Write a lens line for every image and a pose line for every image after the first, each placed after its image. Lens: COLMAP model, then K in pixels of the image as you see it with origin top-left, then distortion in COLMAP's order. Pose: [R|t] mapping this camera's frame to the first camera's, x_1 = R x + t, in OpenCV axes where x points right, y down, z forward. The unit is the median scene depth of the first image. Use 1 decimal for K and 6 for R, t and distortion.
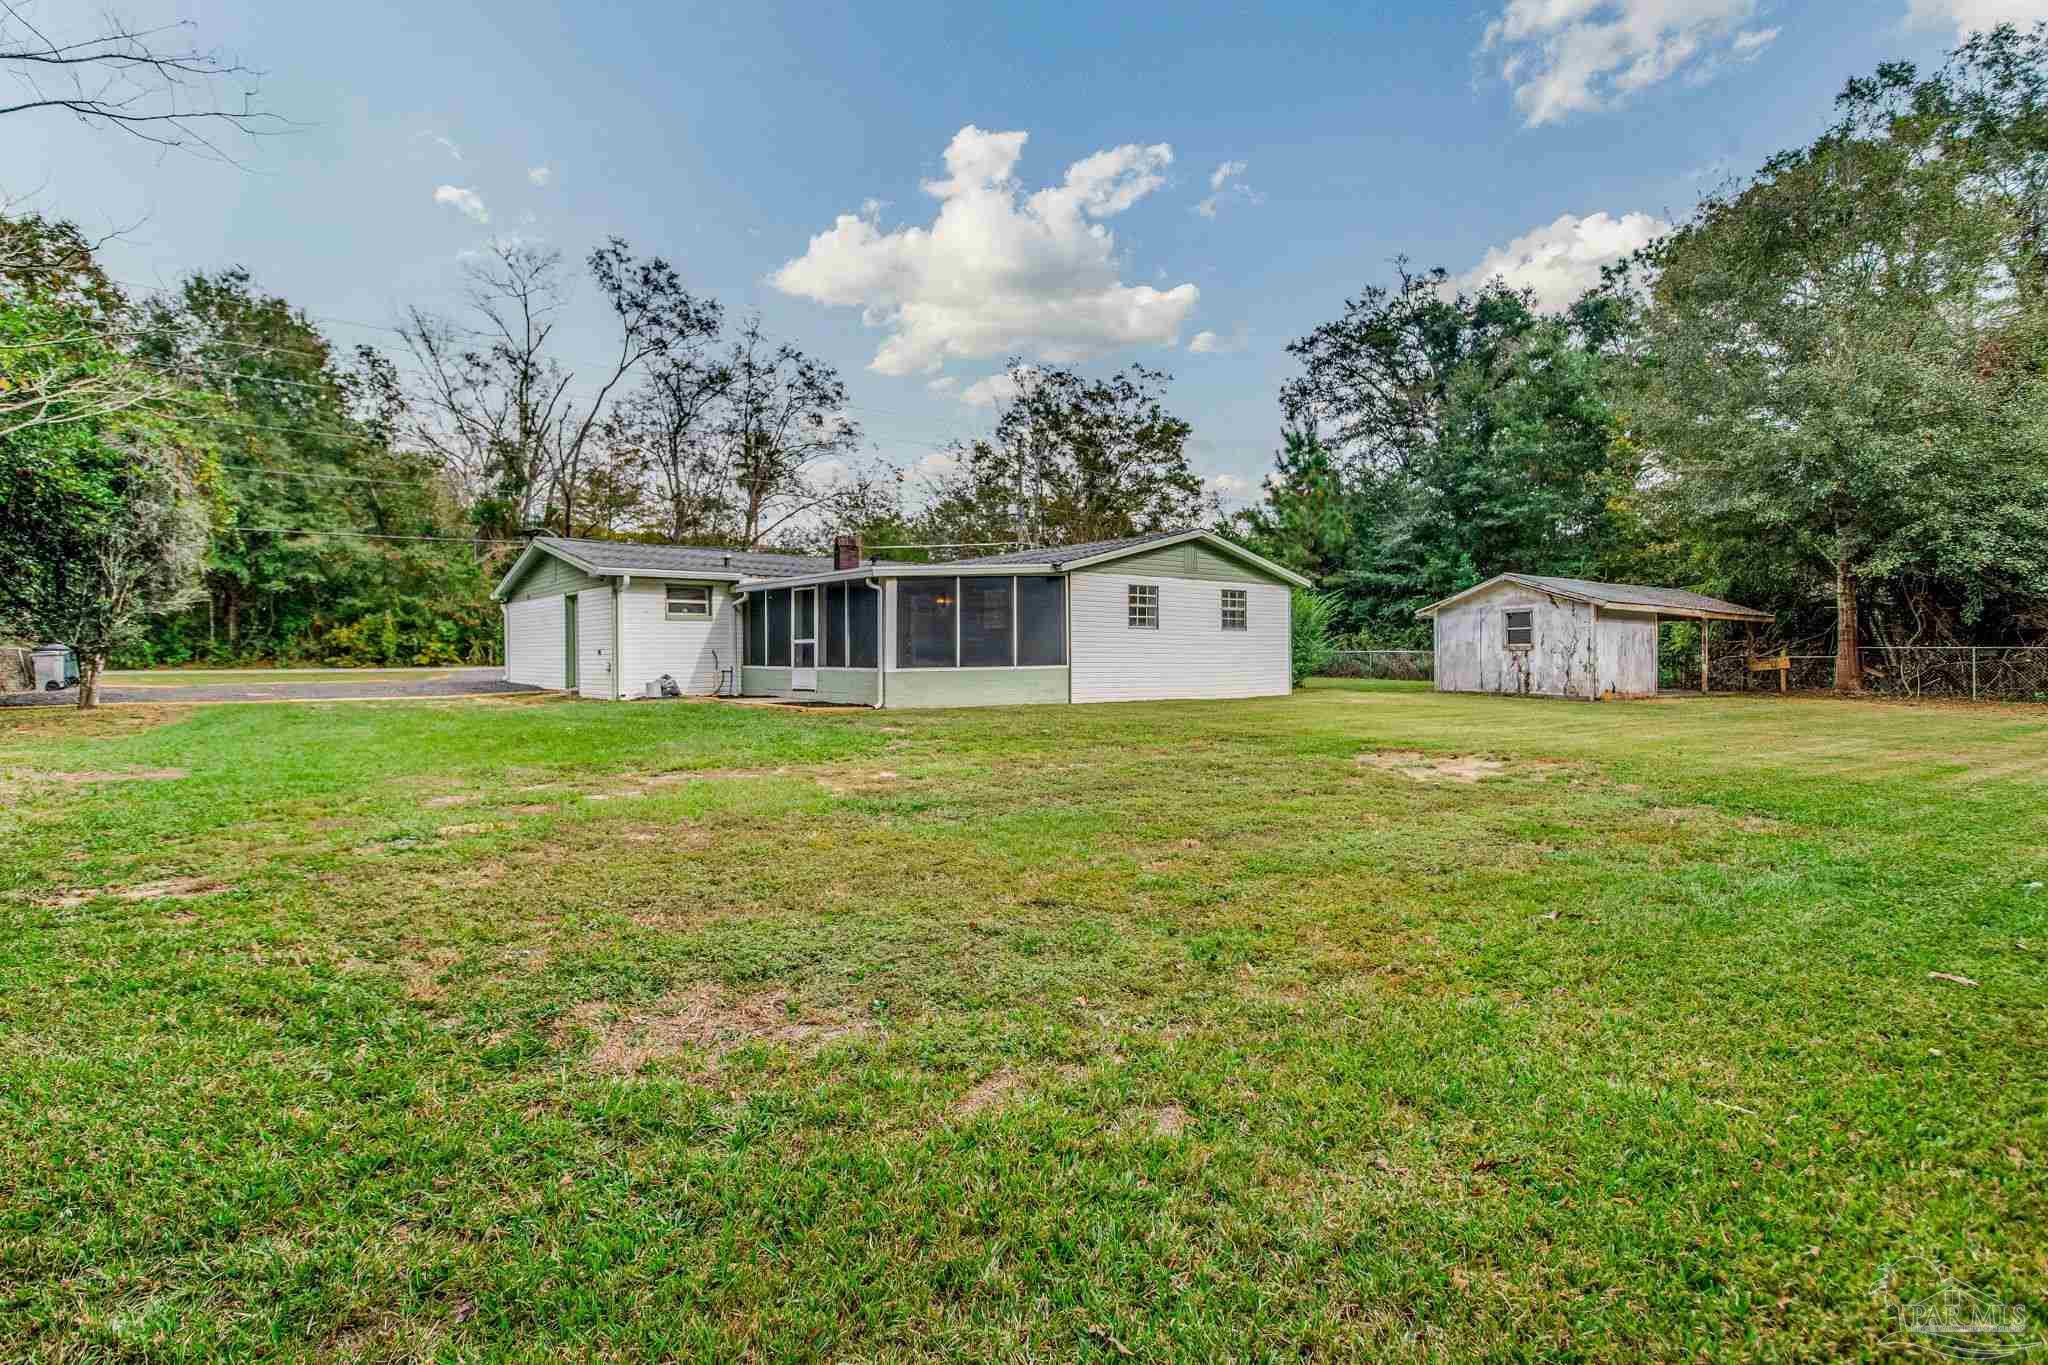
lens RADIAL K [[996.3, 0, 1021.5], [0, 996.3, 675.3], [0, 0, 1]] dist [0.012155, -0.010230]
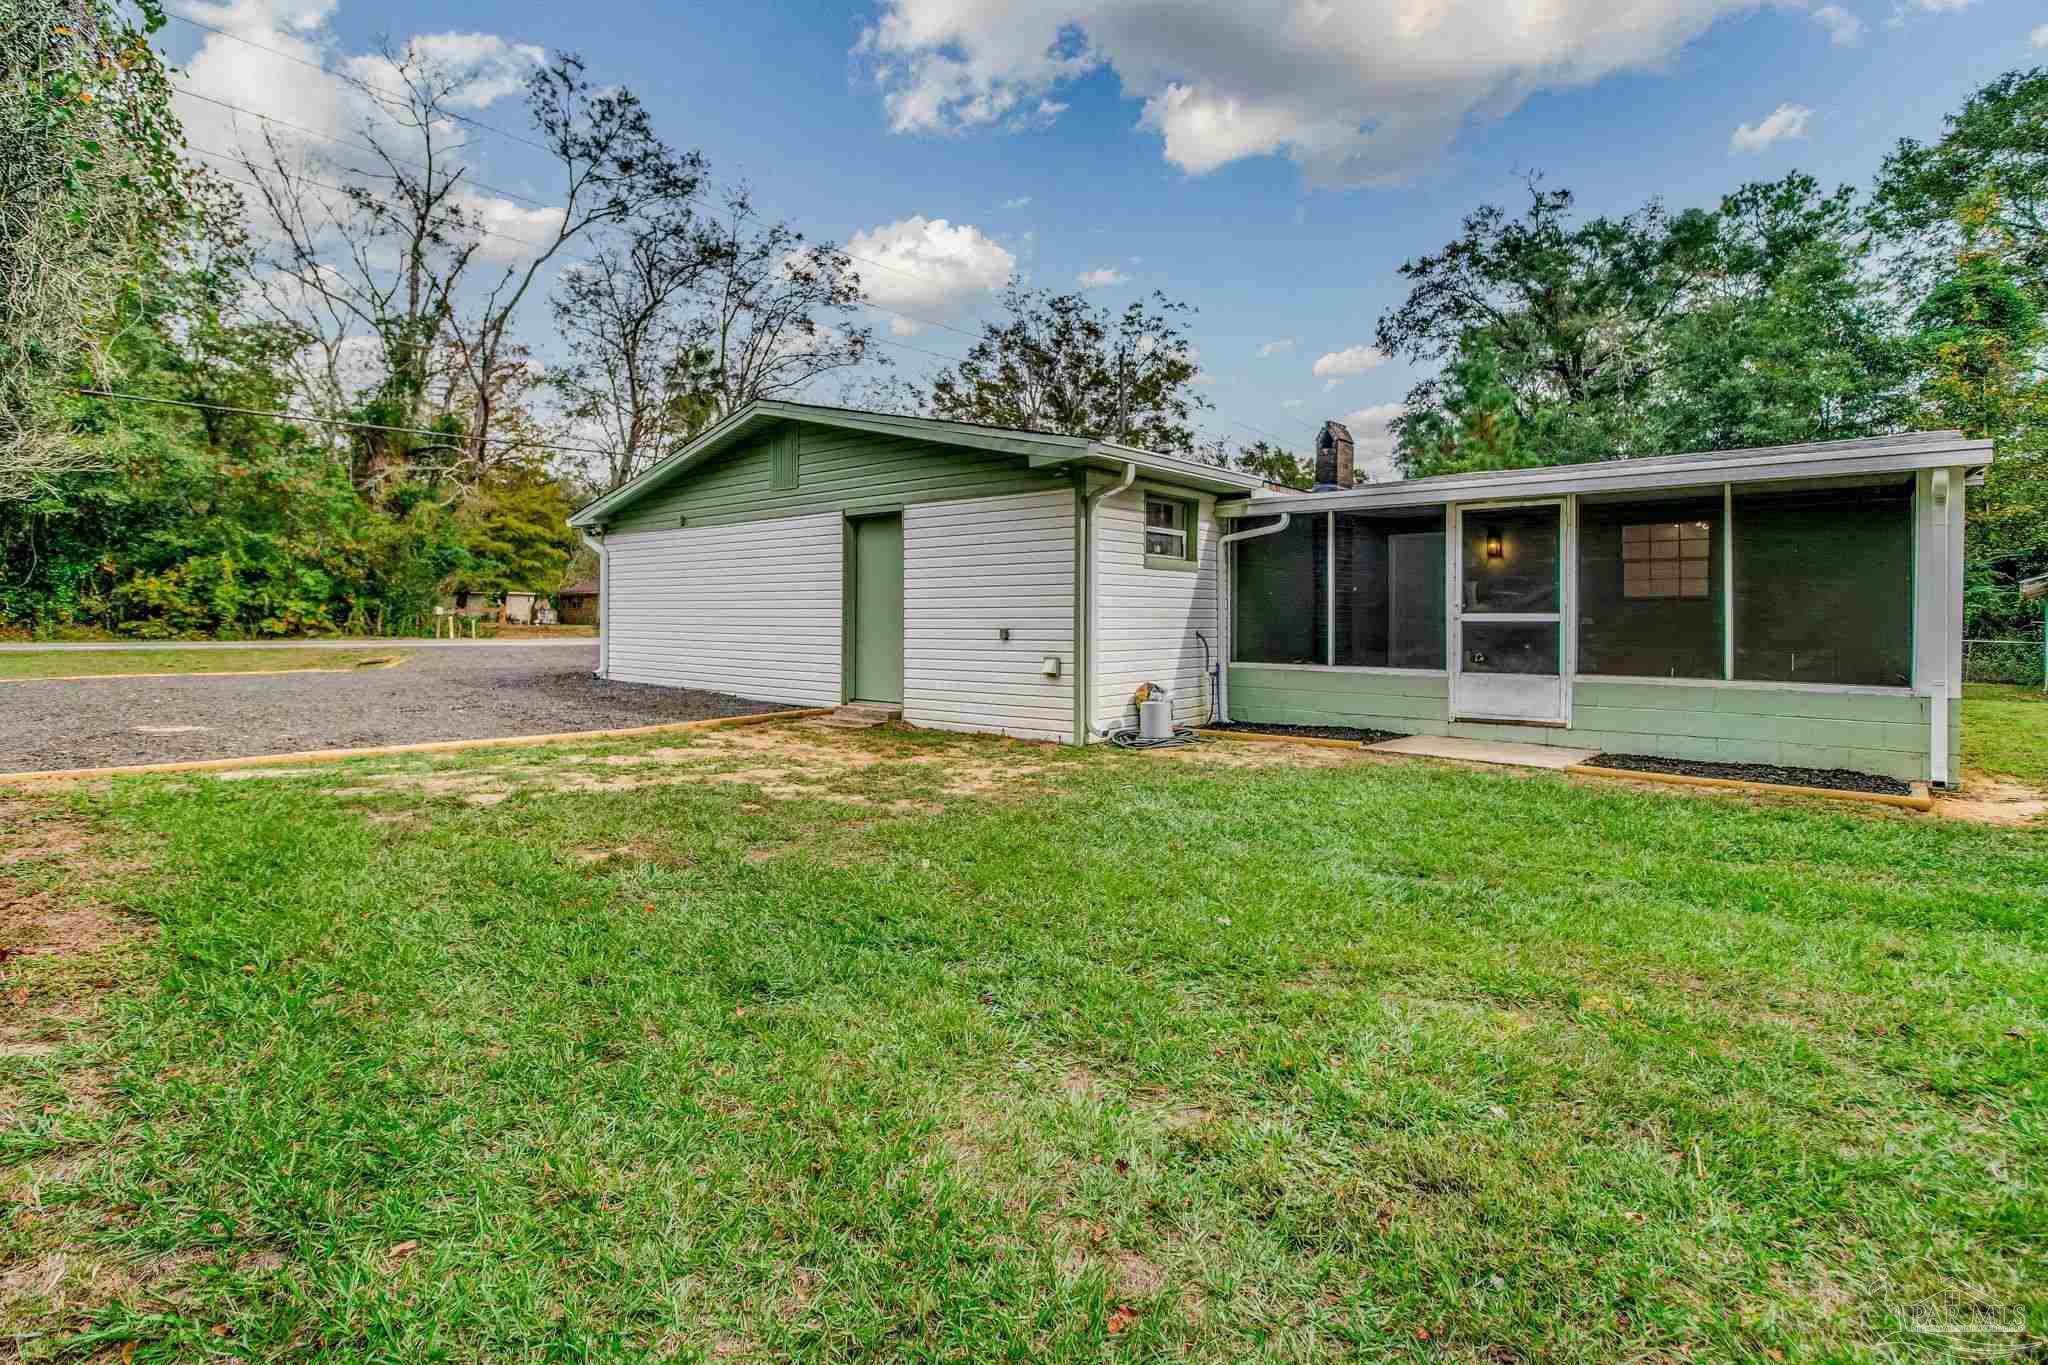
lens RADIAL K [[996.3, 0, 1001.0], [0, 996.3, 624.5], [0, 0, 1]] dist [0.012155, -0.010230]
pose [[0.986126, 0.011558, 0.165595, -0.230732], [-0.008736, 0.999804, -0.017763, -0.009207], [-0.165767, 0.016070, 0.986034, 0.253329]]
